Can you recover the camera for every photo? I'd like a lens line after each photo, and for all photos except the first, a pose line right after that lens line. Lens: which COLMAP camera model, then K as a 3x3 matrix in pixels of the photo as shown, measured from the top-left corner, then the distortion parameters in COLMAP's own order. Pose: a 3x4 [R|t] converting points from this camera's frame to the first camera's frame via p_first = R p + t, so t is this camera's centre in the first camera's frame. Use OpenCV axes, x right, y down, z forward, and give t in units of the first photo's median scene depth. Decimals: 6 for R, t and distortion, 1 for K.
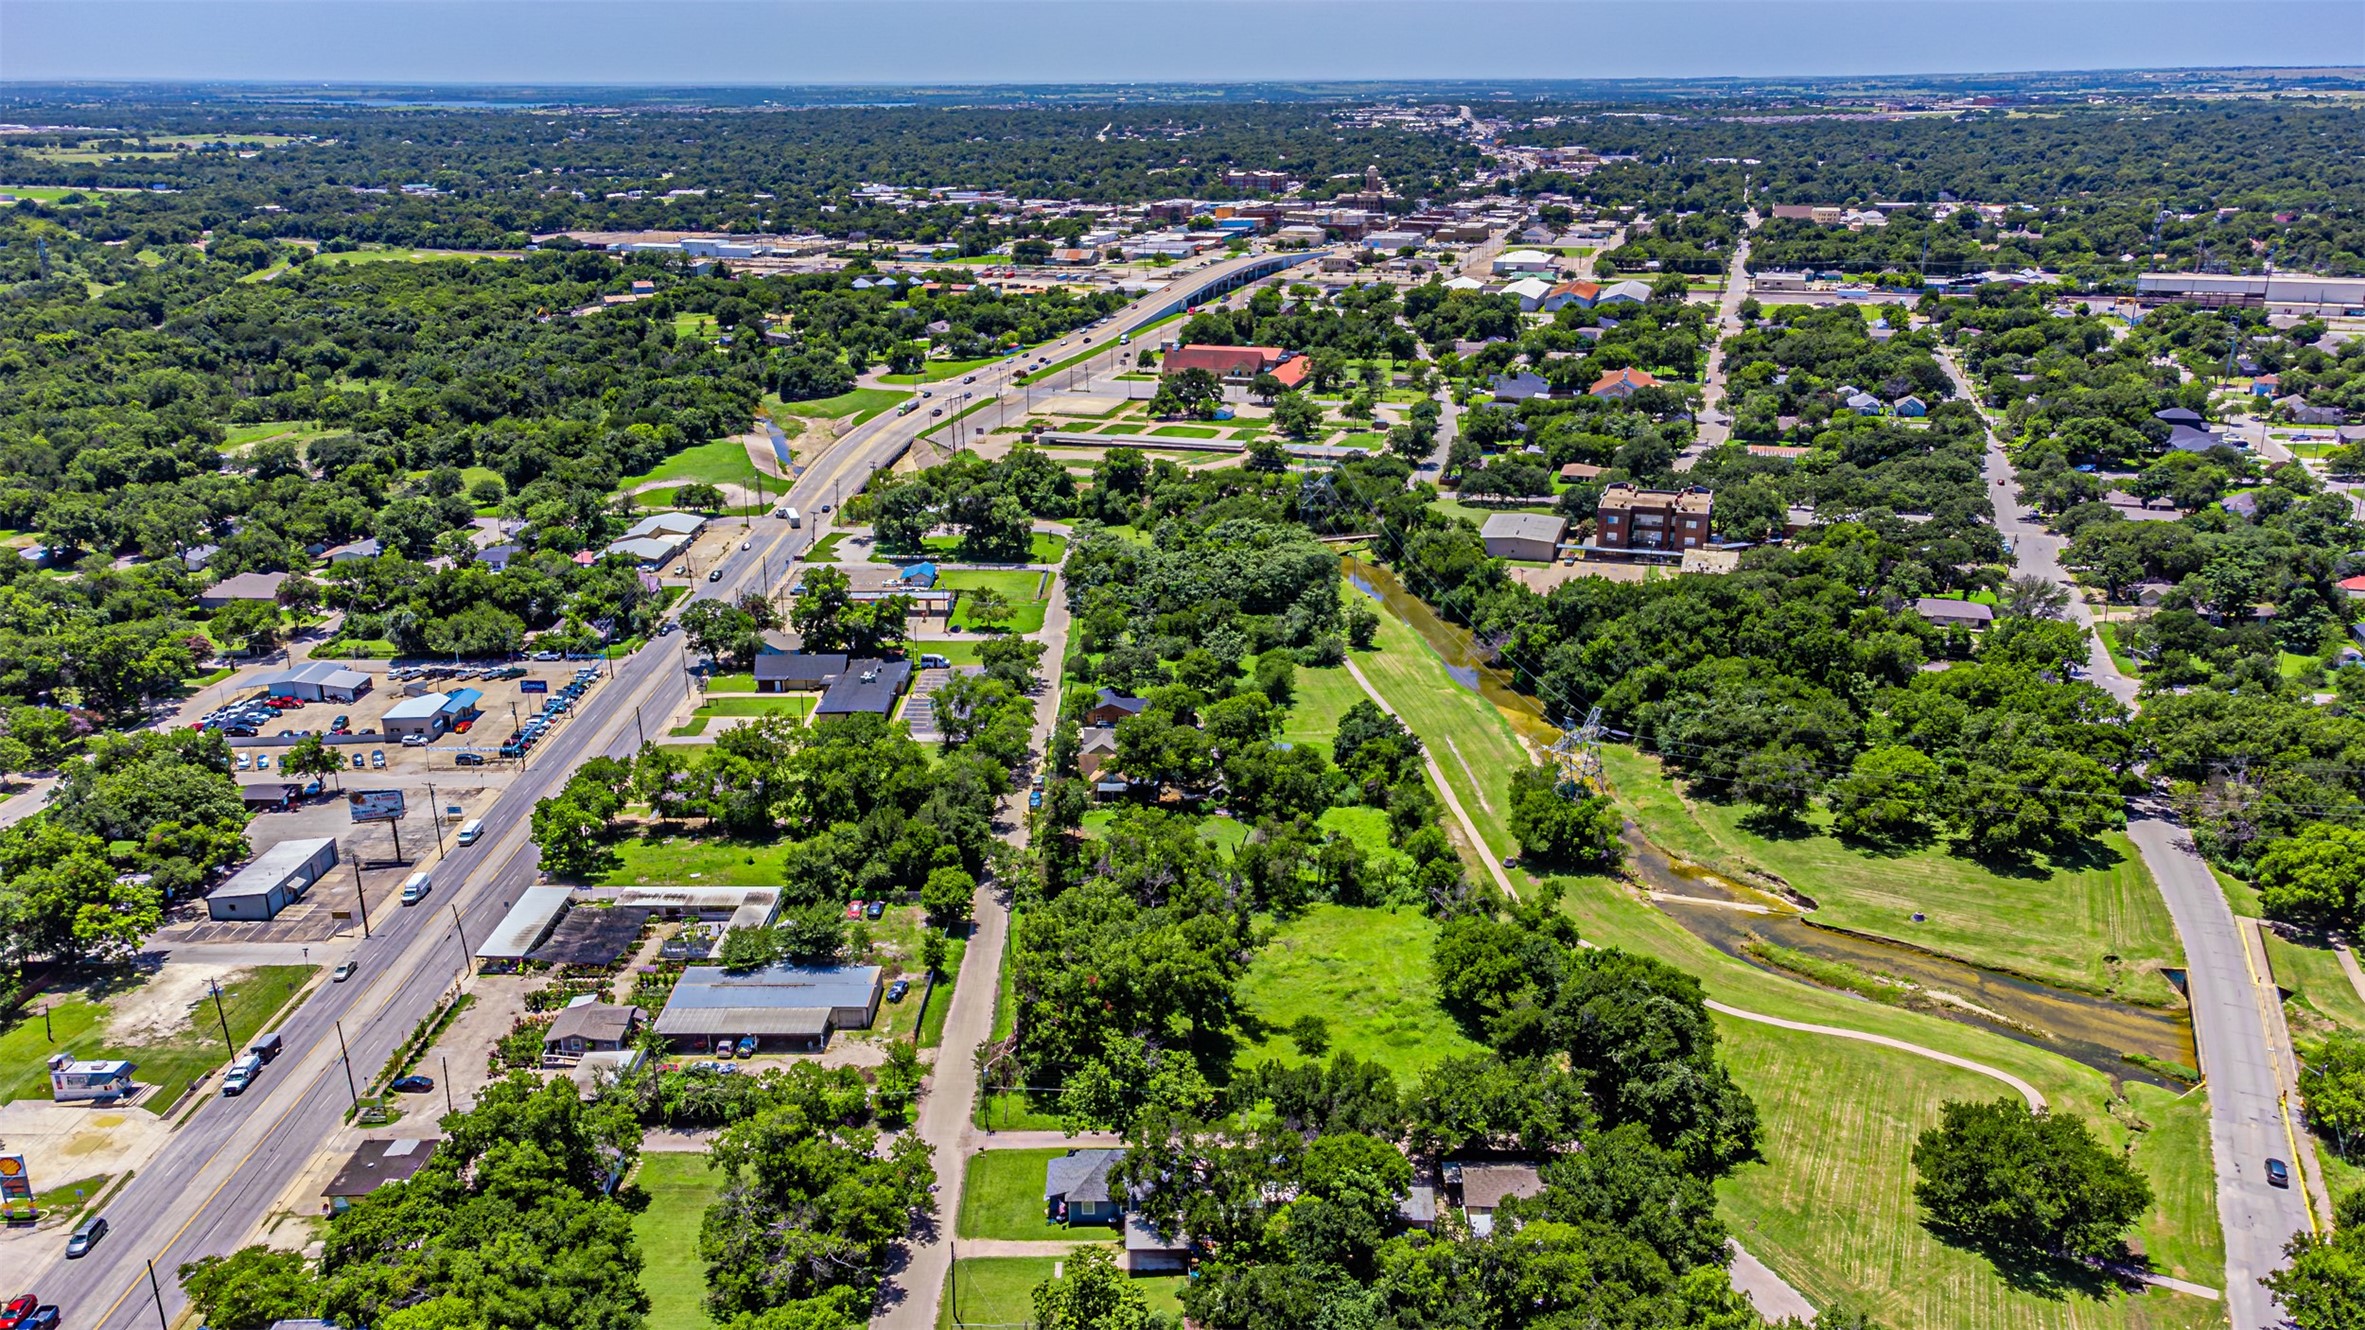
lens RADIAL K [[1769.3, 0, 1177.9], [0, 1769.3, 653.2], [0, 0, 1]] dist [0.033113, 0.033857]
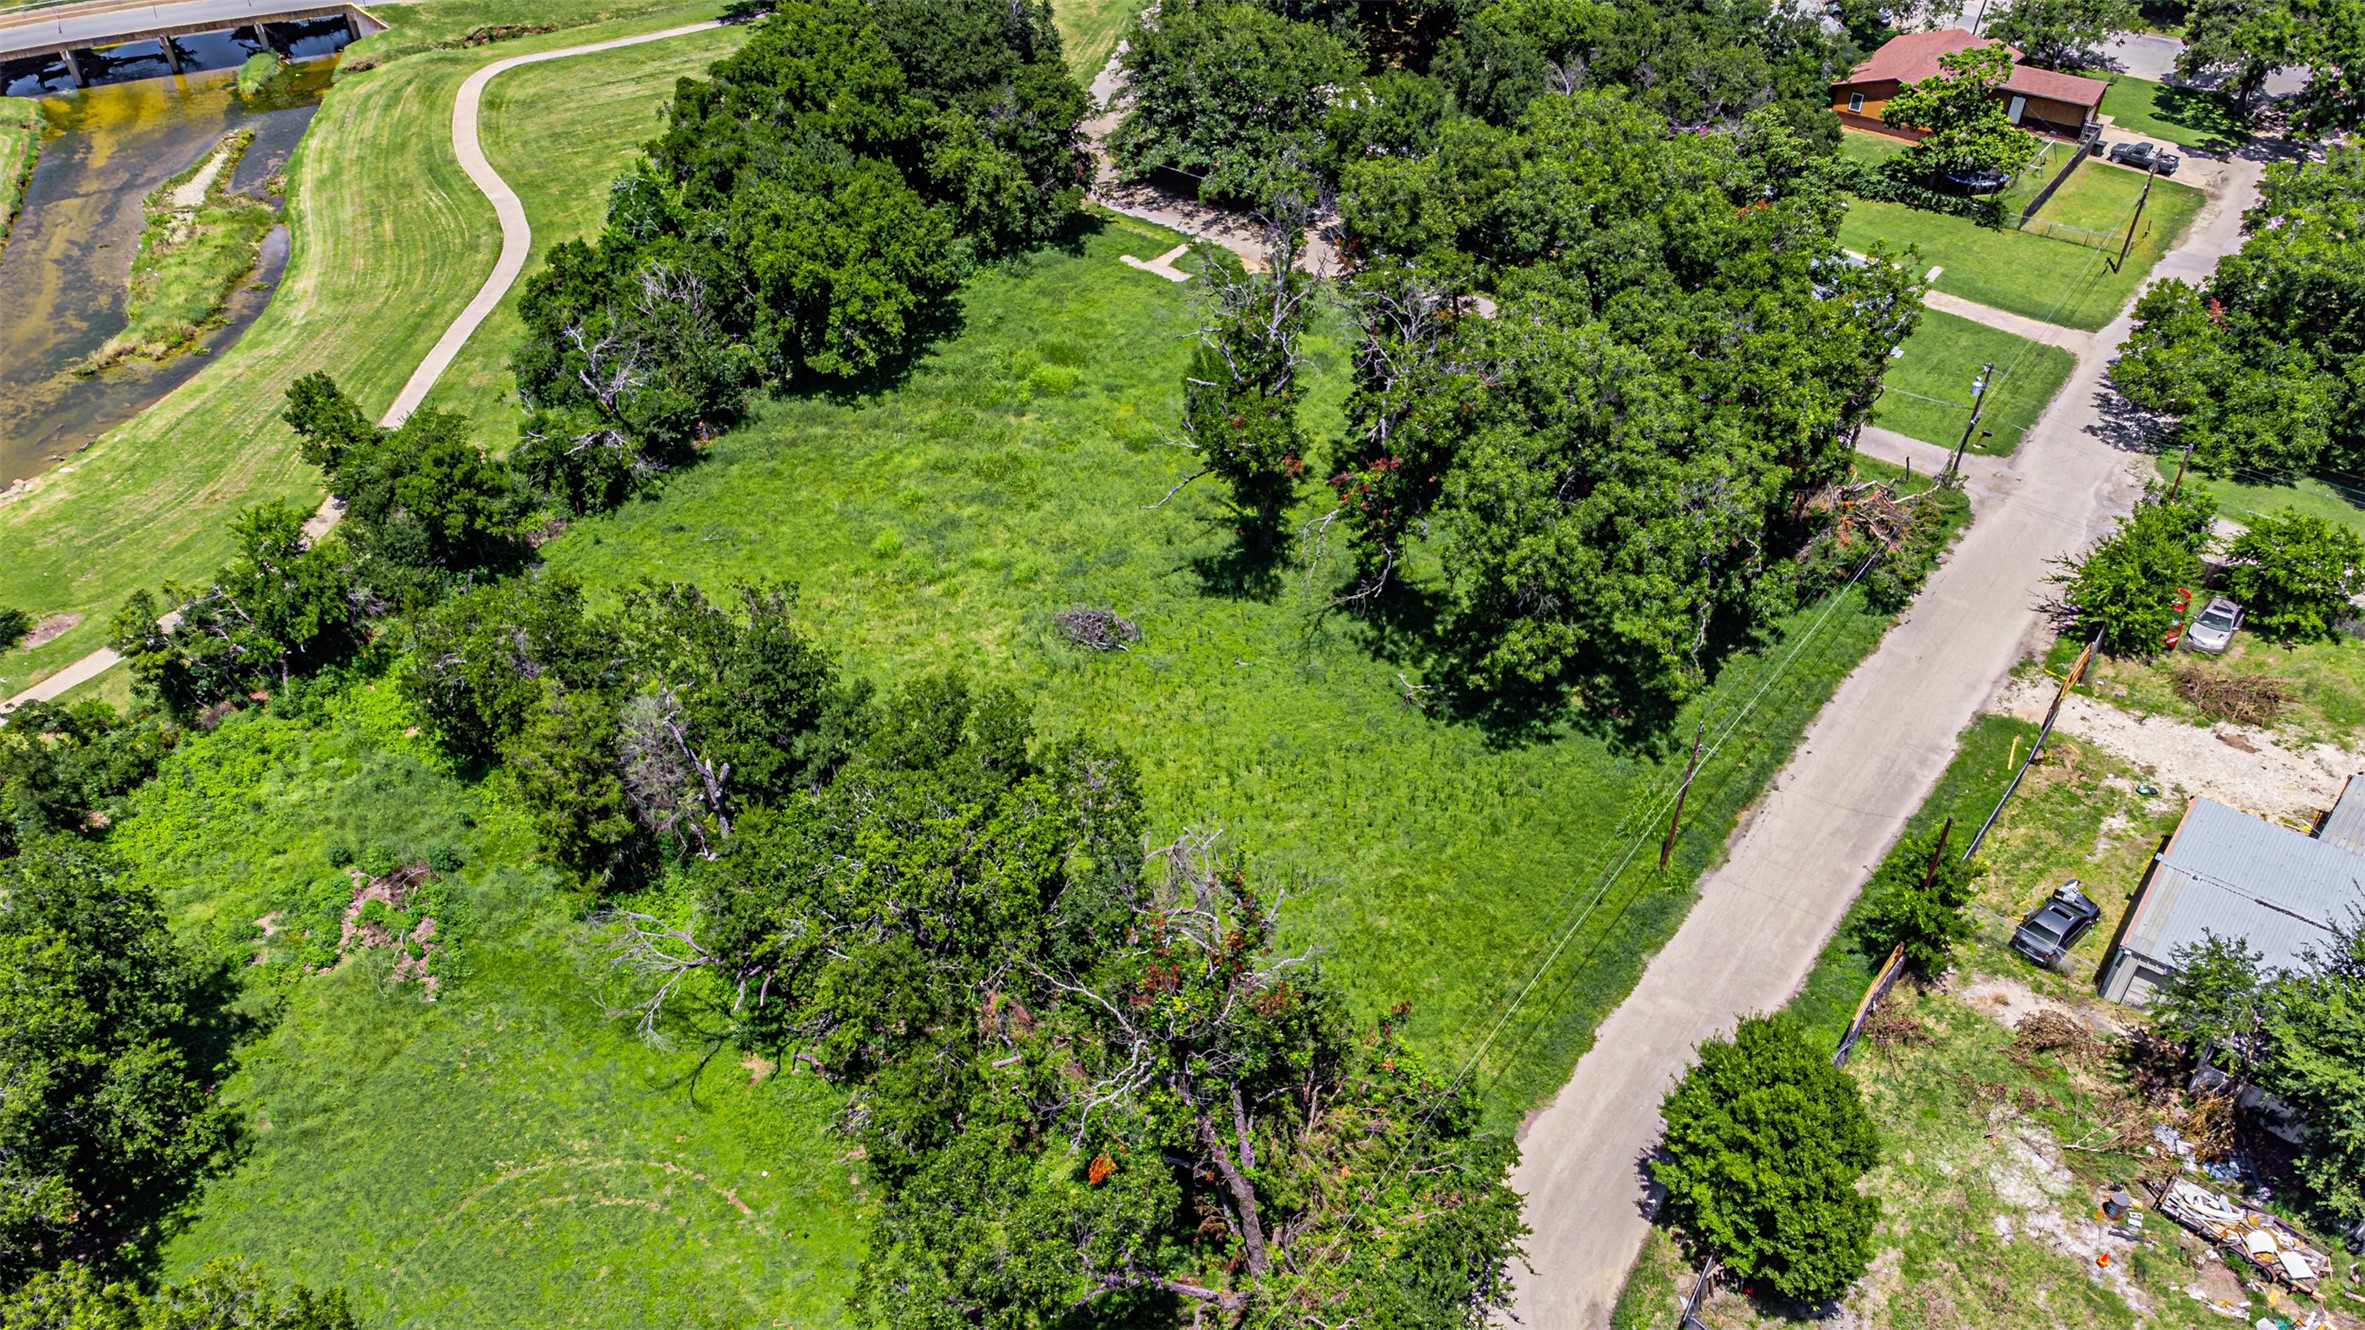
lens RADIAL K [[1769.3, 0, 1177.9], [0, 1769.3, 653.2], [0, 0, 1]] dist [0.033113, 0.033857]
pose [[-0.795383, -0.372847, 0.477861, -0.116960], [0.195616, 0.588309, 0.784619, -0.084430], [-0.573673, 0.717550, -0.394996, 0.815186]]
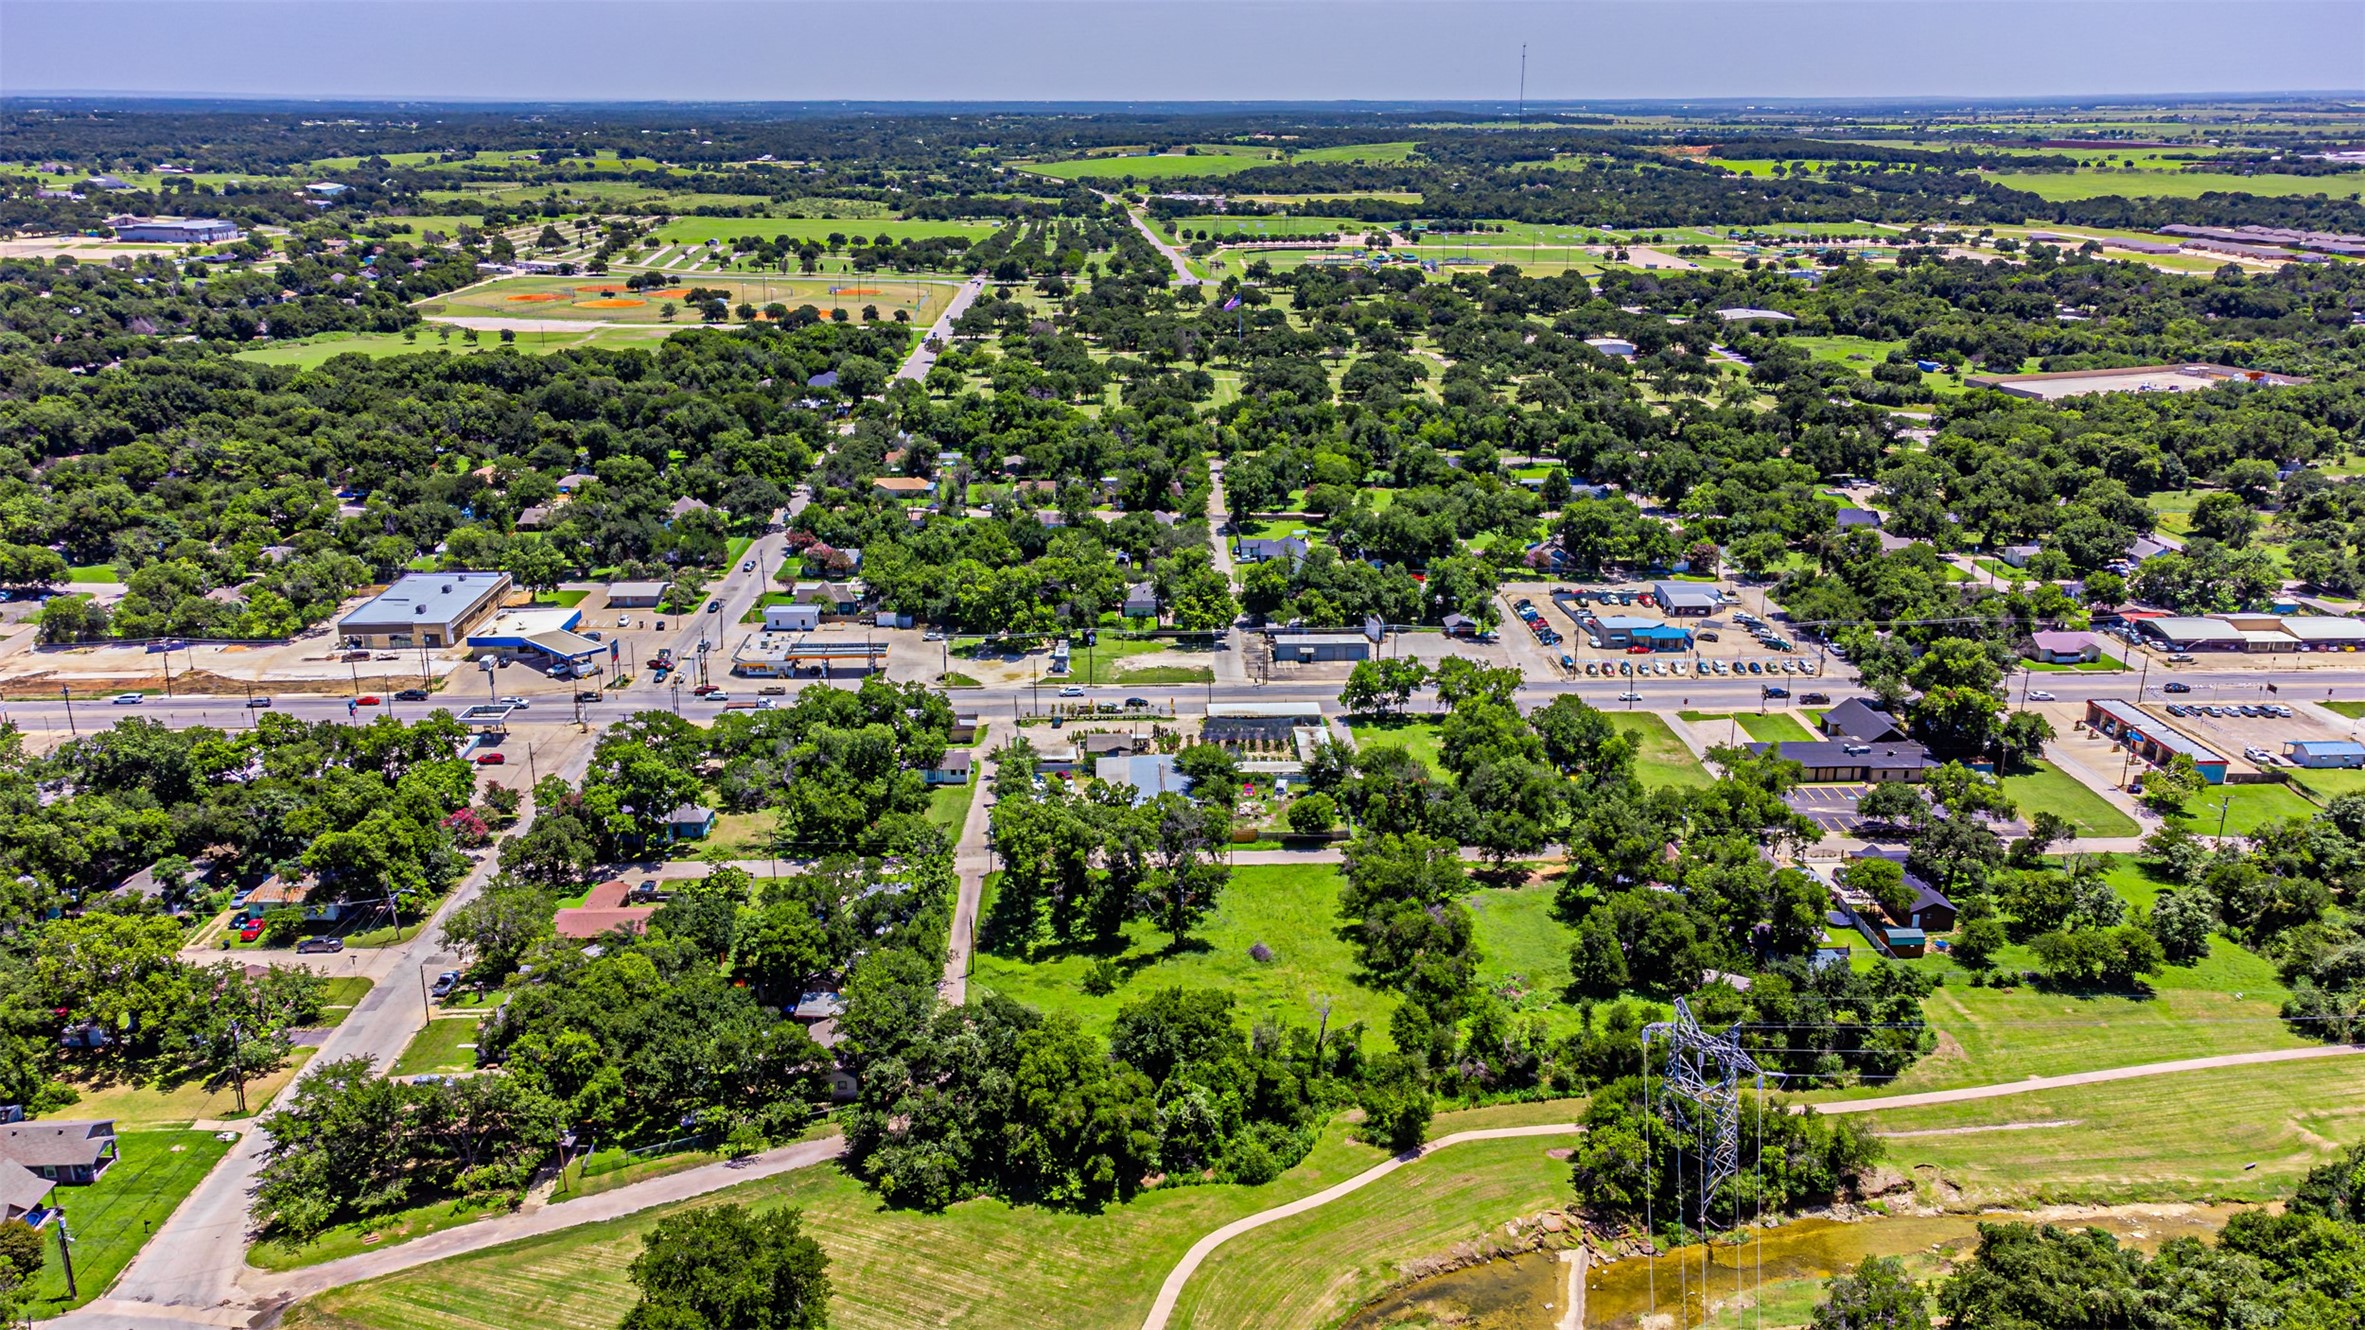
lens RADIAL K [[1769.3, 0, 1177.9], [0, 1769.3, 653.2], [0, 0, 1]] dist [0.033113, 0.033857]
pose [[0.052484, 0.302652, -0.951655, 0.680841], [-0.305241, 0.912221, 0.273277, -0.180108], [0.950828, 0.276141, 0.140259, 0.540837]]
